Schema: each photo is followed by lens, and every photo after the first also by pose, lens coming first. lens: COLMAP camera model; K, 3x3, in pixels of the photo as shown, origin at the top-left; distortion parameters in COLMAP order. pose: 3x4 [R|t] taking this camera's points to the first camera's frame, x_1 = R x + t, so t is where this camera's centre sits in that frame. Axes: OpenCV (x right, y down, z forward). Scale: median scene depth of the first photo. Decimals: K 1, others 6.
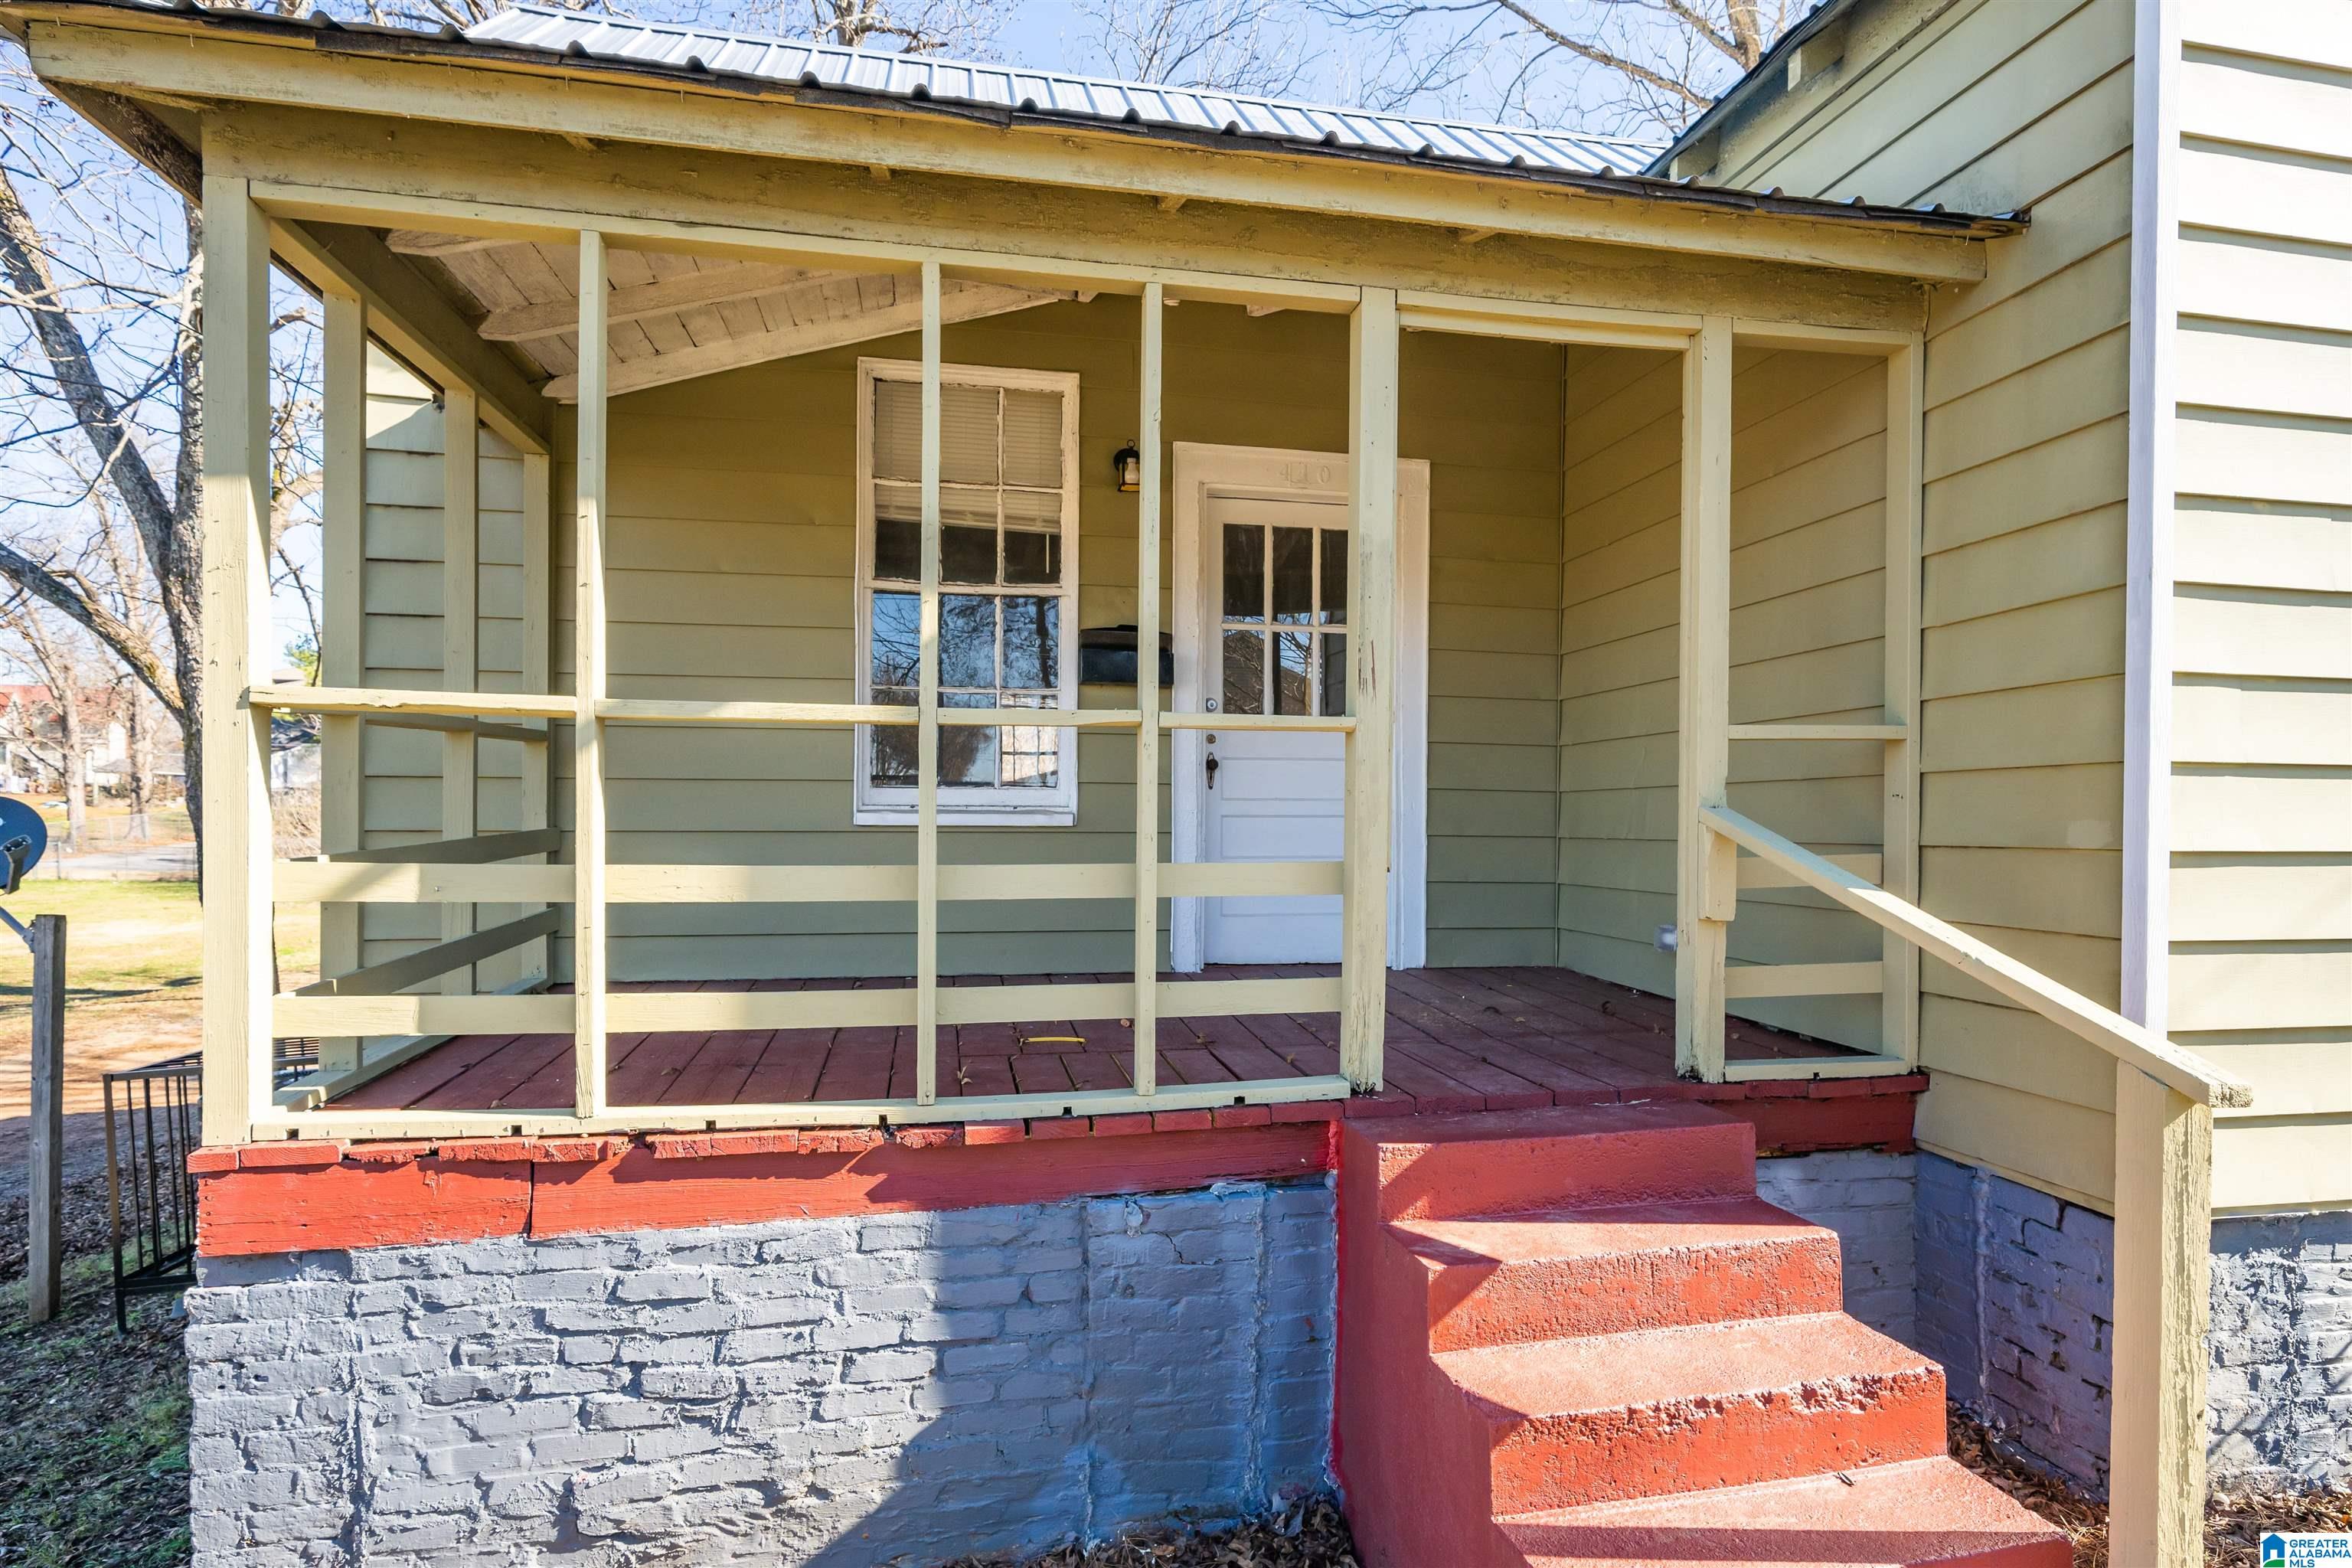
lens RADIAL K [[1253.0, 0, 1175.0], [0, 1253.0, 814.2], [0, 0, 1]] dist [0.001095, 0.000220]
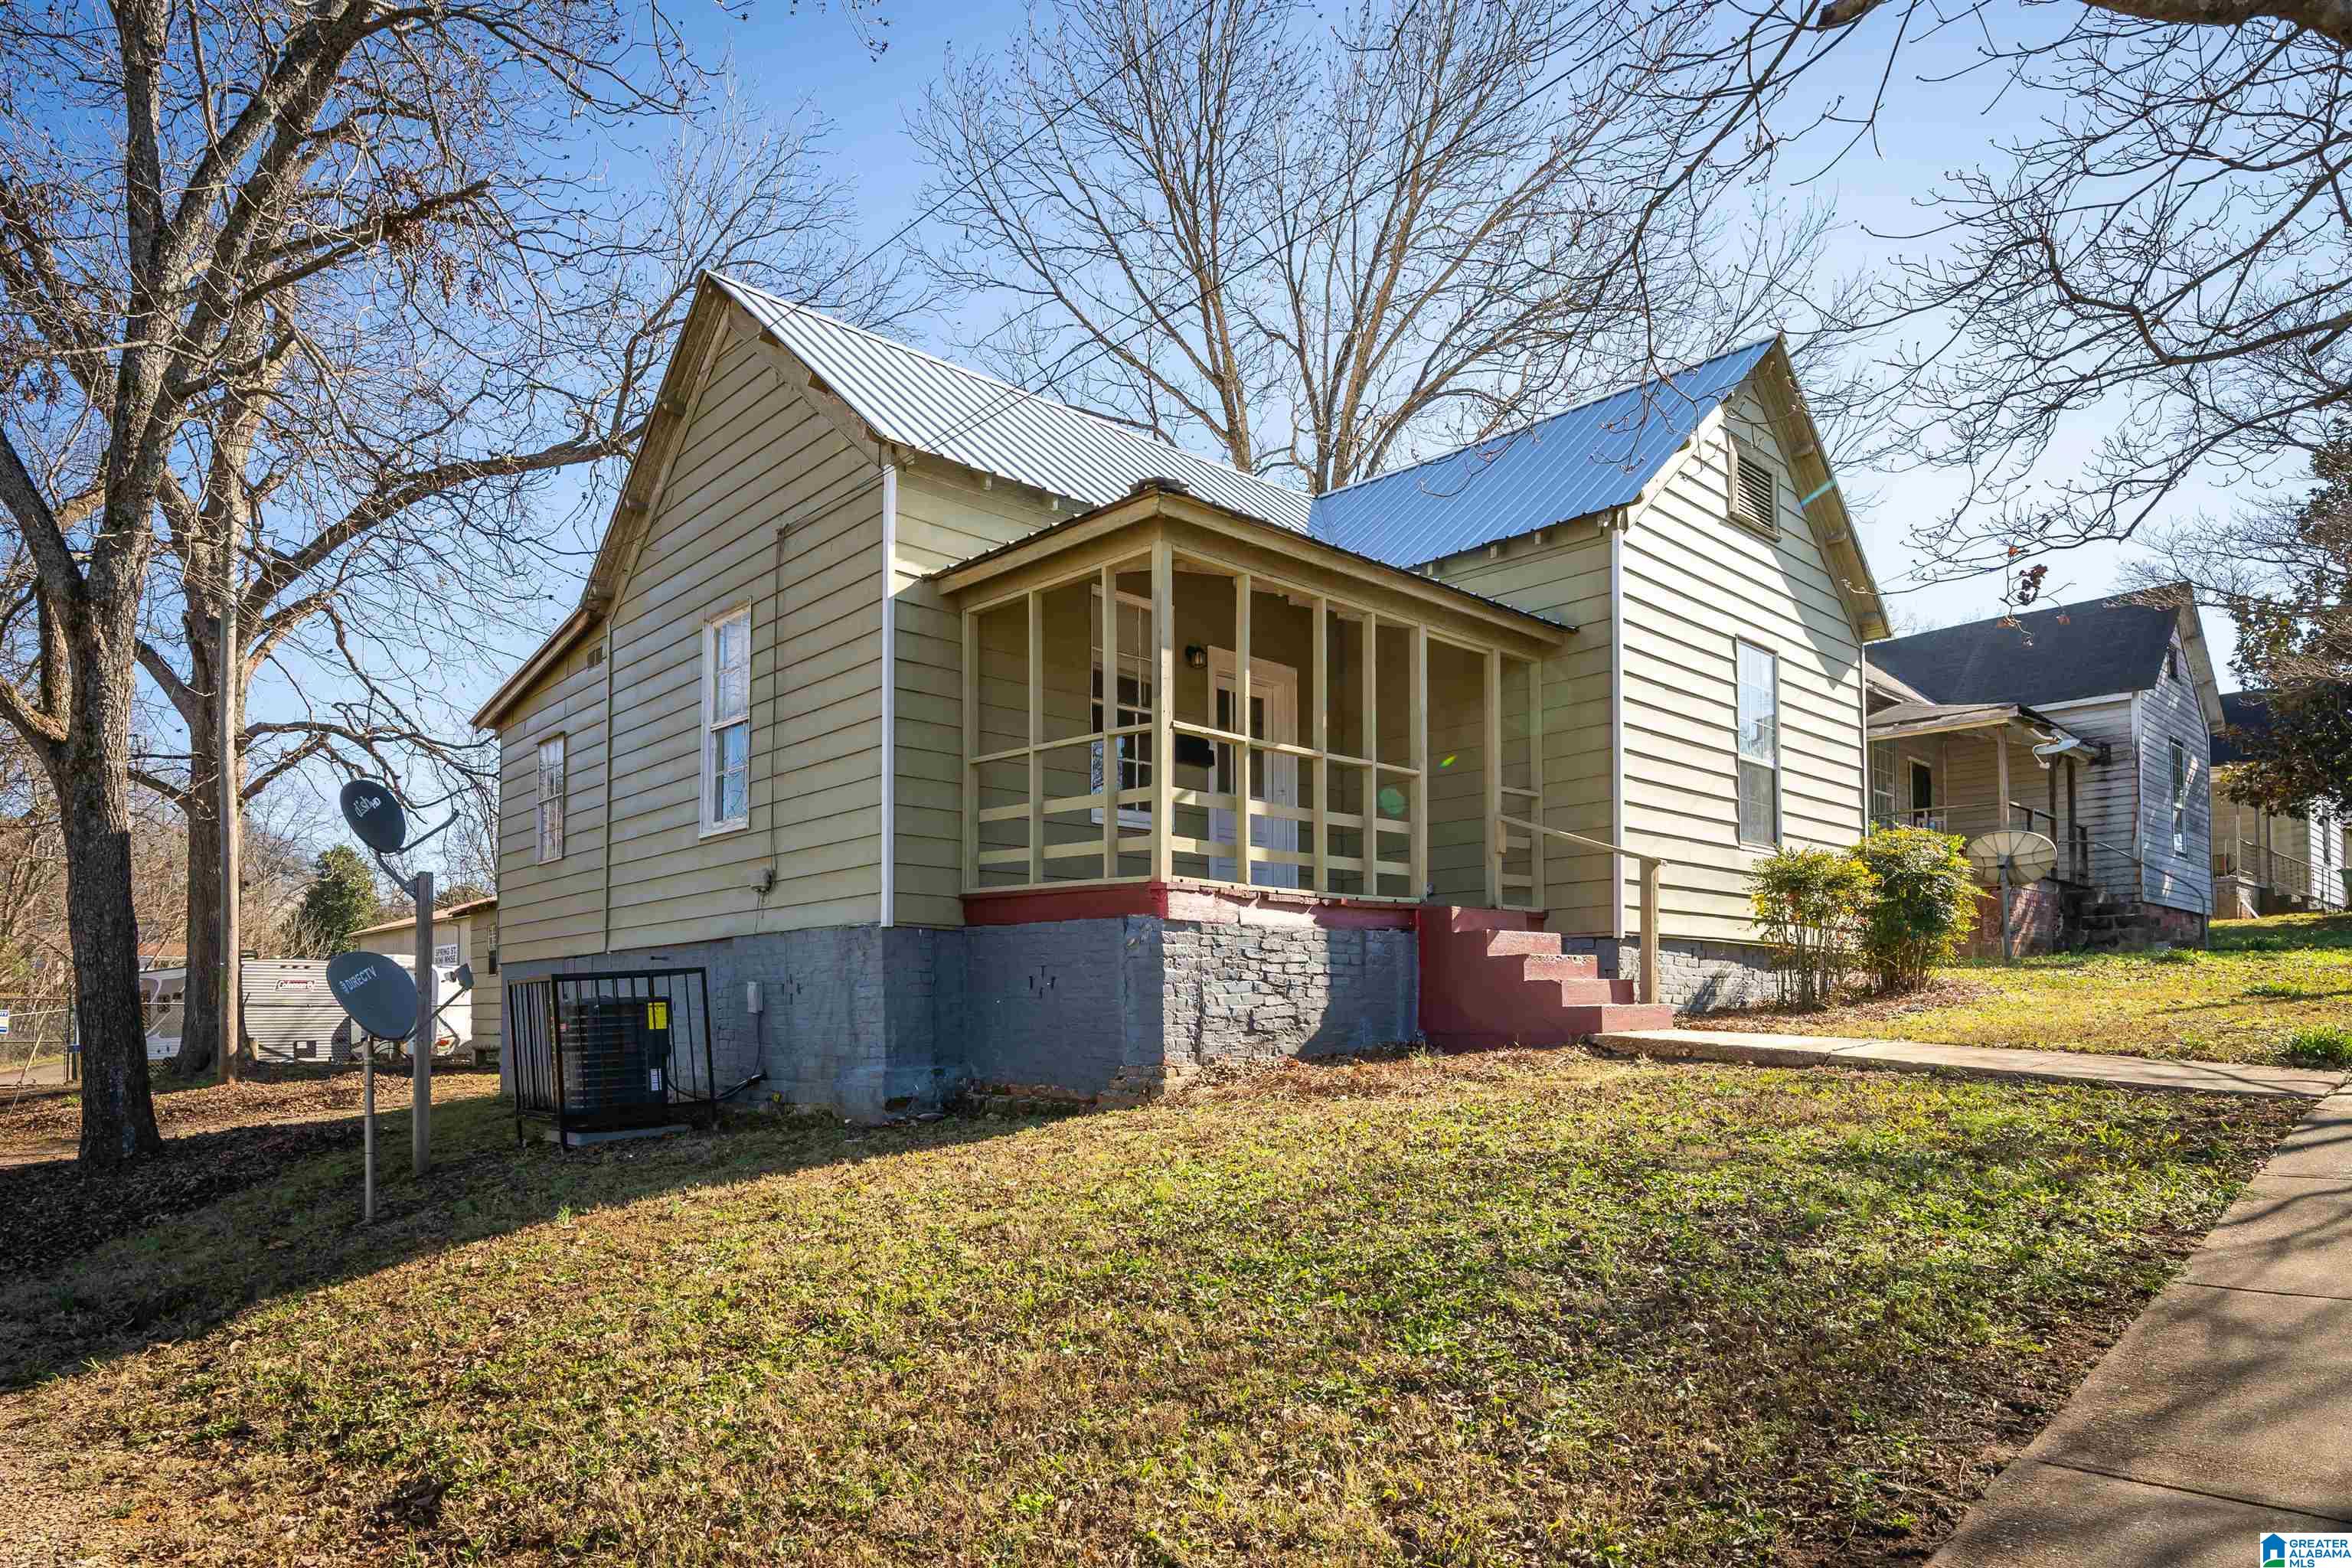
lens RADIAL K [[1390.8, 0, 1172.3], [0, 1390.8, 958.3], [0, 0, 1]] dist [0.000372, -0.000216]
pose [[0.848319, 0.011352, 0.529364, -2.210715], [0.005553, 0.999524, -0.030333, 0.487347], [-0.529457, 0.028672, 0.847852, -1.520380]]
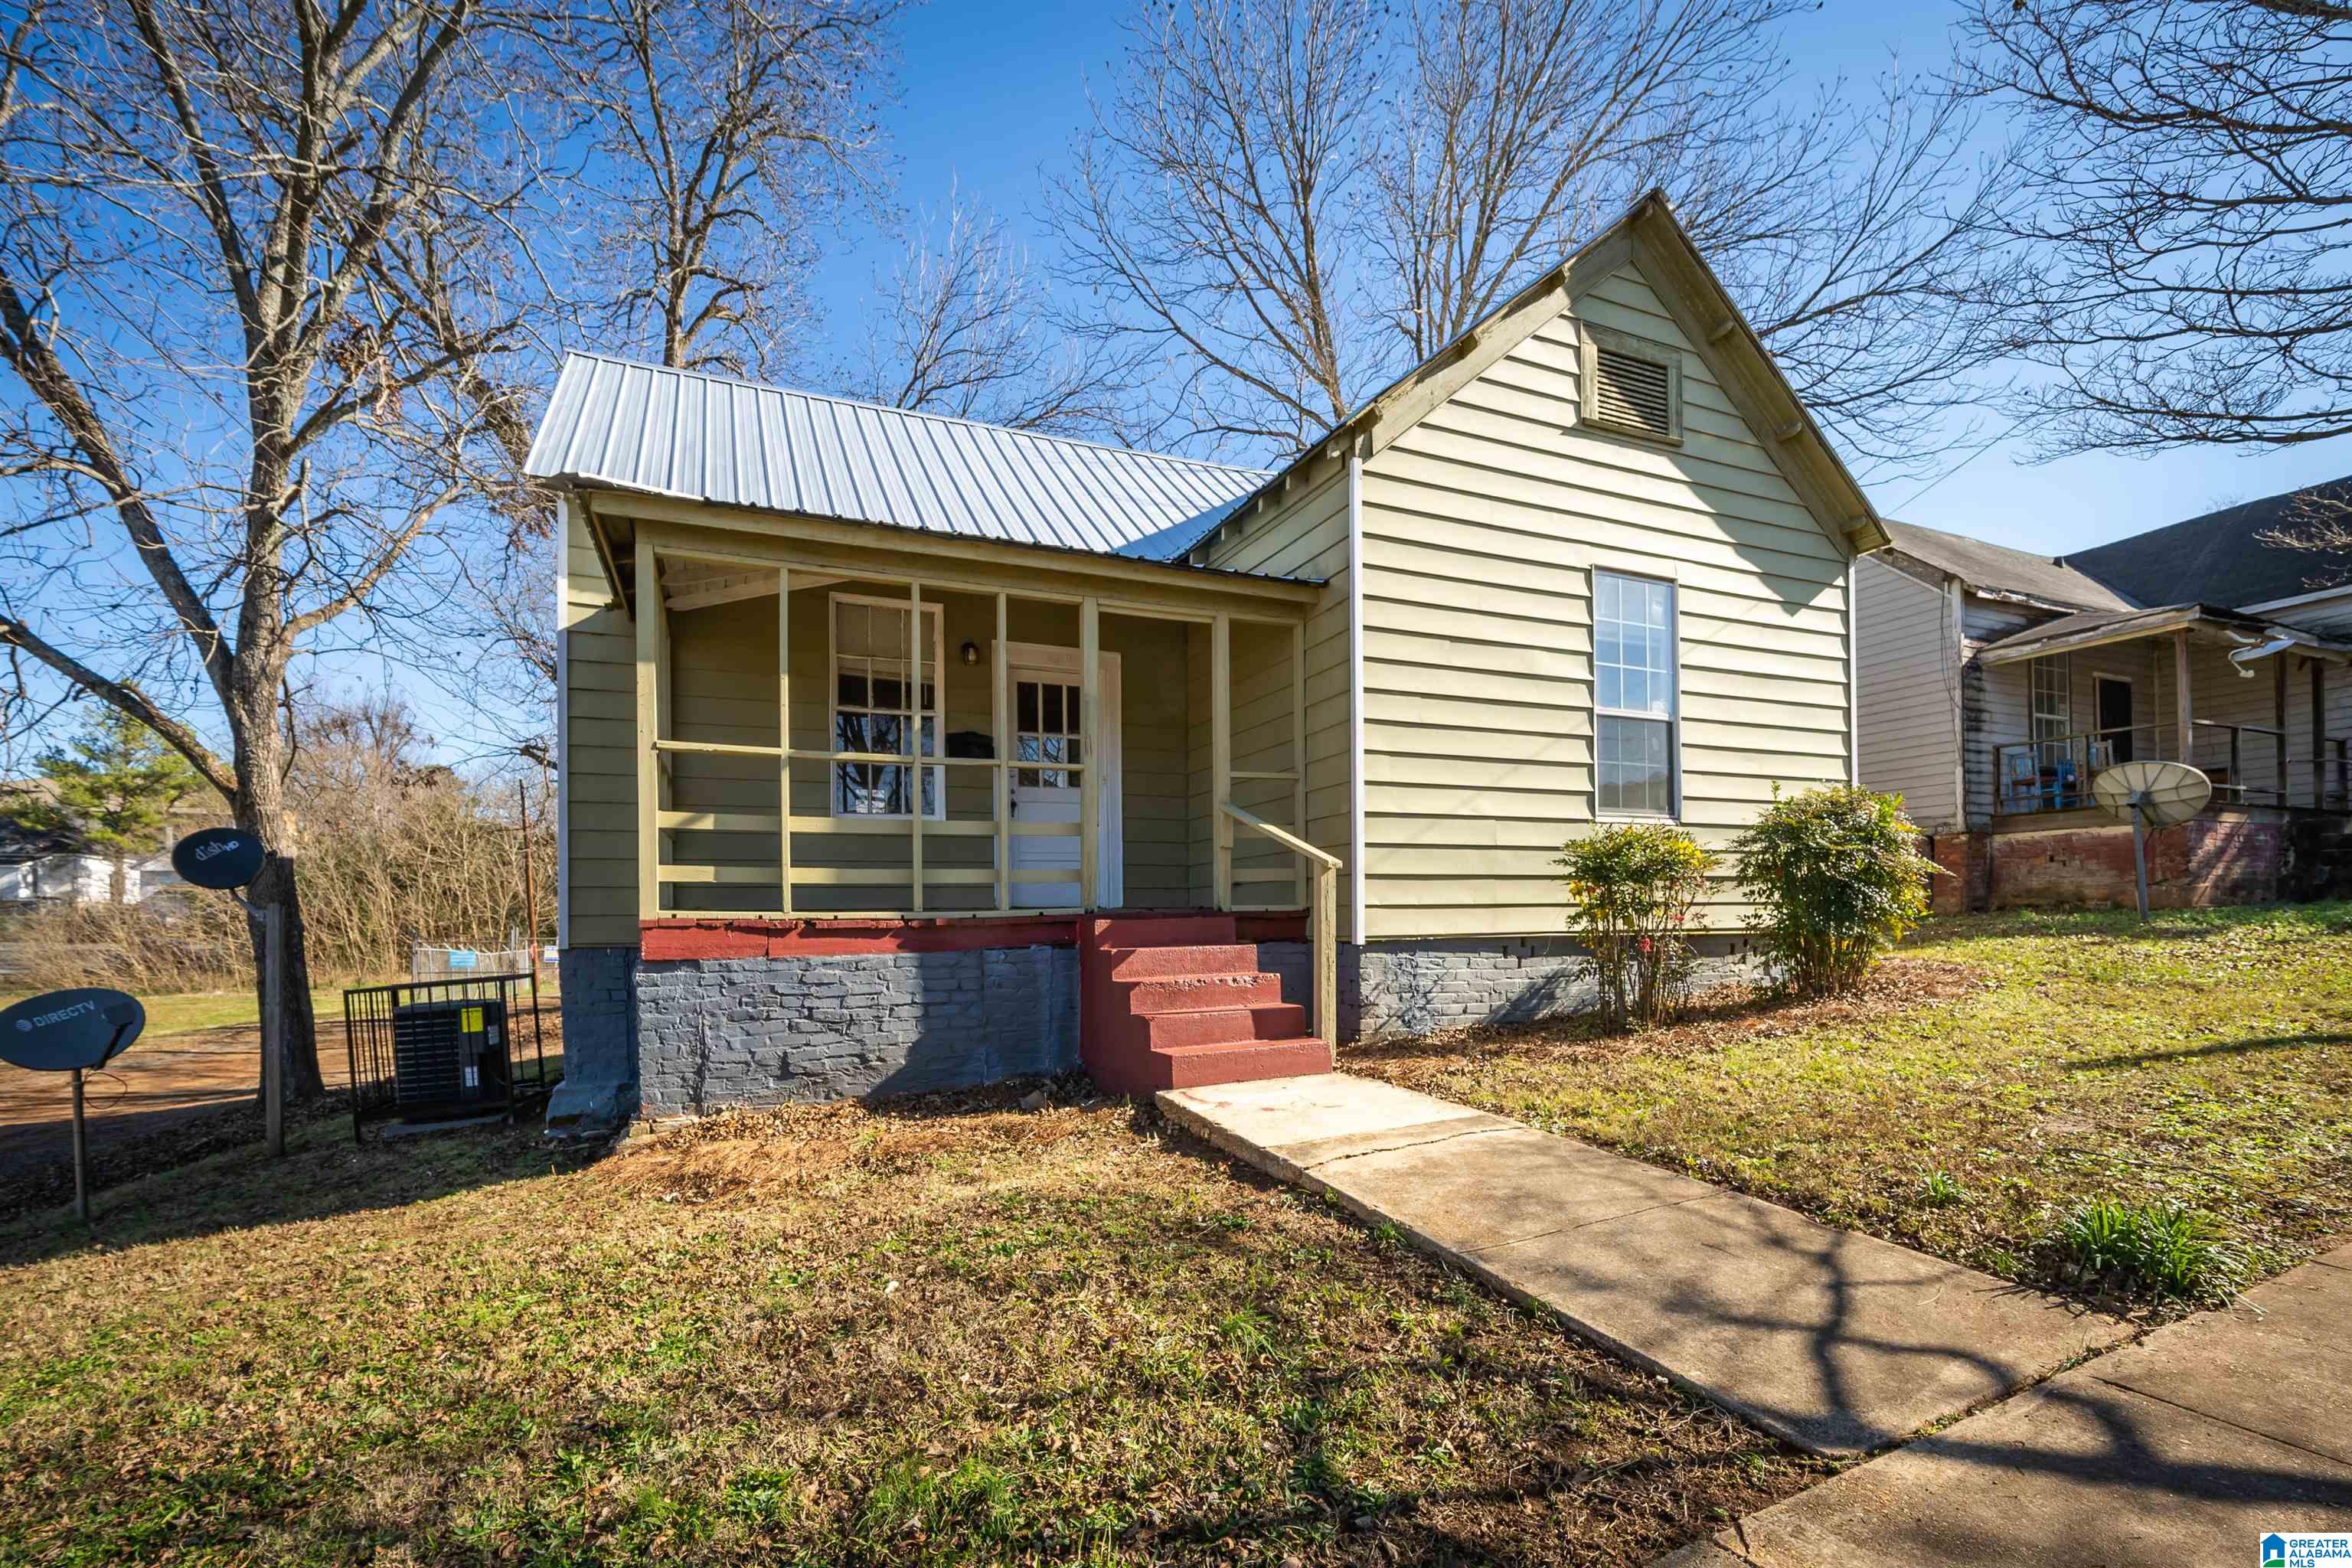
lens RADIAL K [[1060.0, 0, 1182.9], [0, 1060.0, 905.4], [0, 0, 1]] dist [-0.001816, -0.000362]
pose [[0.974246, -0.016356, 0.224892, -0.164053], [0.017975, 0.999825, -0.005157, 0.245512], [-0.224768, 0.009066, 0.974370, -1.256522]]
